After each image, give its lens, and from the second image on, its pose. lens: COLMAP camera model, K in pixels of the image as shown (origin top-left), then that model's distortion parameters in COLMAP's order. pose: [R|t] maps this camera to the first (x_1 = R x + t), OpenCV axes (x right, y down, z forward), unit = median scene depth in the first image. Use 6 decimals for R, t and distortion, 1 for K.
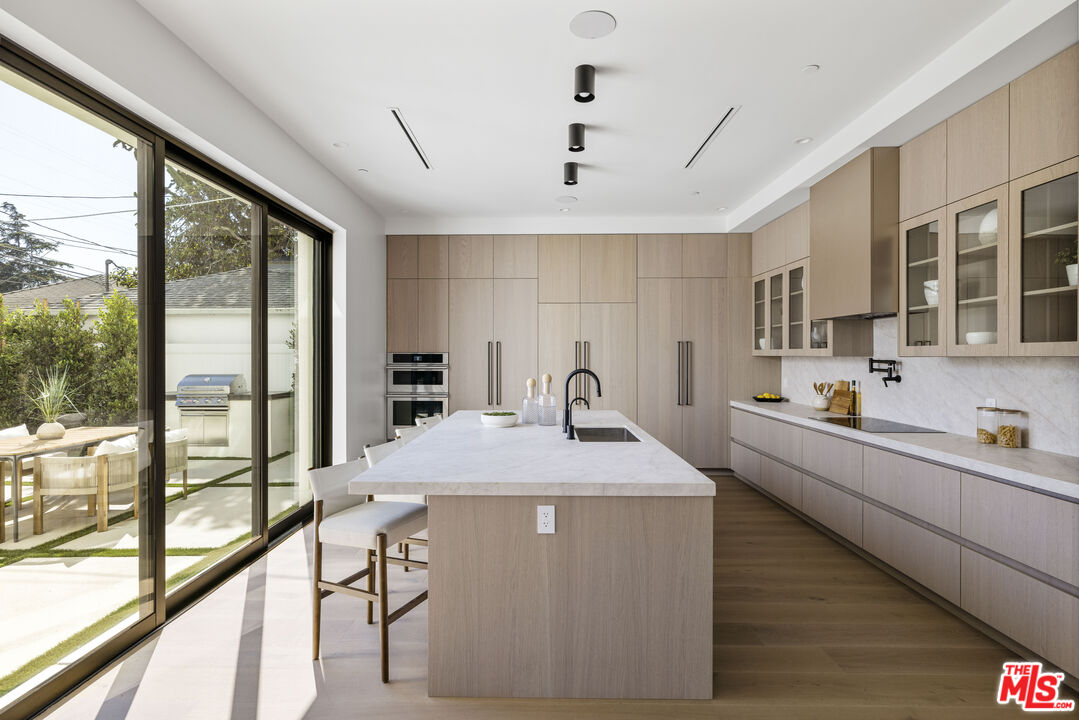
lens RADIAL K [[454.2, 0, 539.5], [0, 454.2, 360.0], [0, 0, 1]] dist [-0.000553, -0.000048]
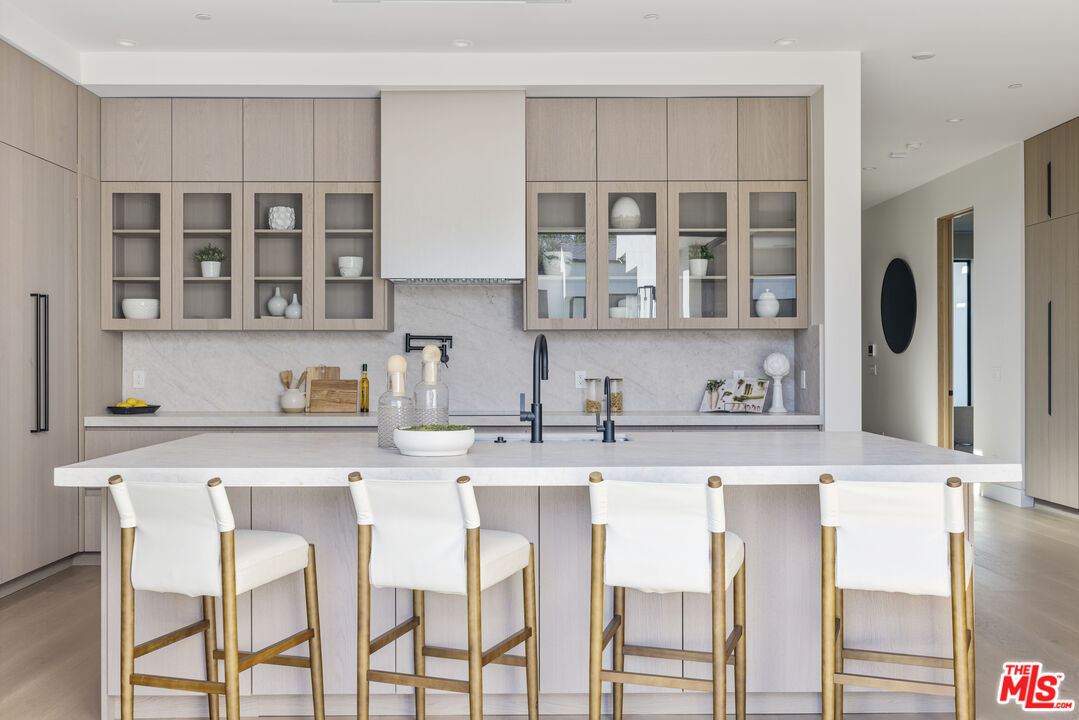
lens RADIAL K [[458.7, 0, 539.5], [0, 458.7, 330.4], [0, 0, 1]] dist [-0.000448, -0.000063]
pose [[0.051543, 0.001748, 0.998669, -0.079694], [0.010999, 0.999937, -0.002318, -0.007593], [-0.998610, 0.011103, 0.051521, 1.038988]]
